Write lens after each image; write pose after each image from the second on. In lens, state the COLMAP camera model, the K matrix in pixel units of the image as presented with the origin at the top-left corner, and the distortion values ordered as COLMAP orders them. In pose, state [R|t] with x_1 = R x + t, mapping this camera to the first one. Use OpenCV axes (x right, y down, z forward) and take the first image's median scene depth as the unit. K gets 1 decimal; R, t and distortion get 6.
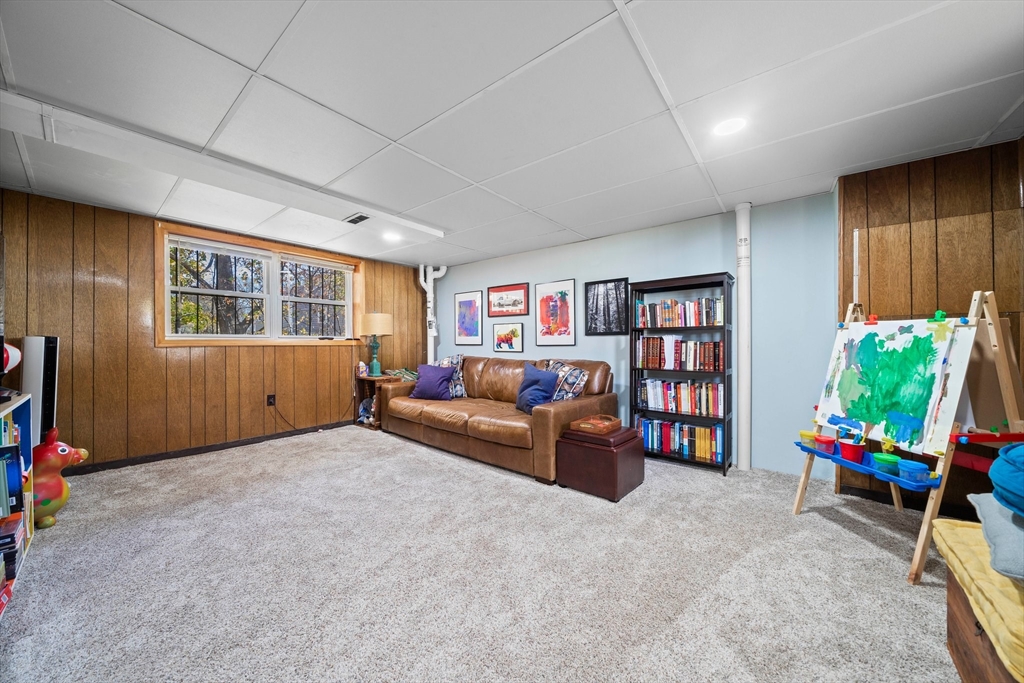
lens RADIAL K [[348.6, 0, 513.7], [0, 348.6, 342.5], [0, 0, 1]] dist [-0.005340, 0.000021]
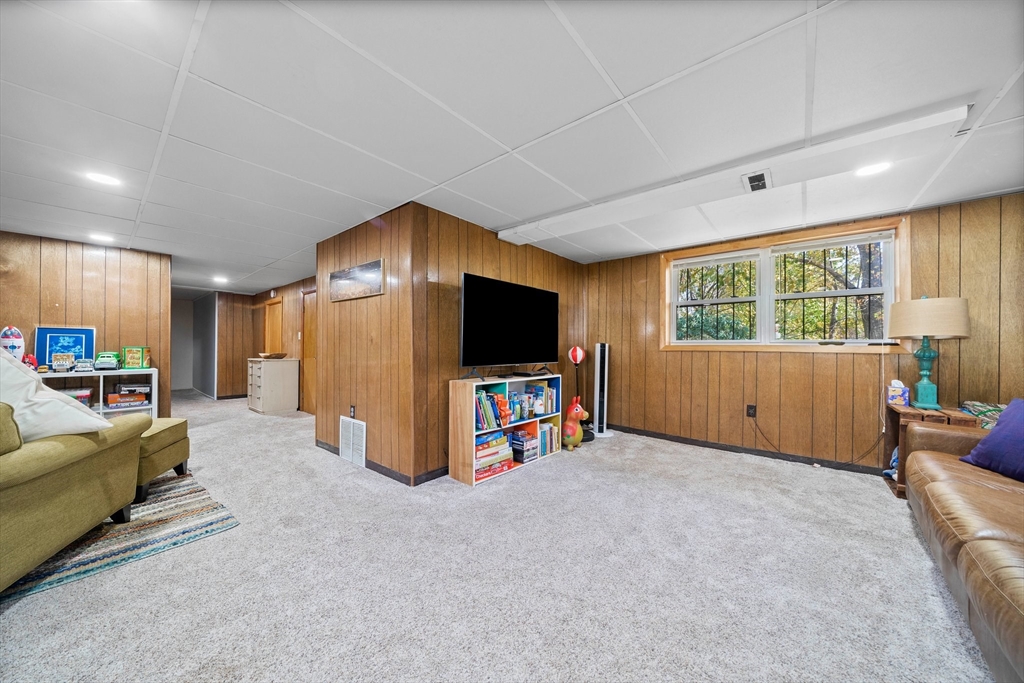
lens RADIAL K [[348.6, 0, 513.4], [0, 348.6, 342.7], [0, 0, 1]] dist [-0.005340, 0.000021]
pose [[-0.028424, -0.008337, -0.999561, 0.261554], [-0.005844, 0.999950, -0.008174, -0.003353], [0.999579, 0.005609, -0.028471, 0.437959]]
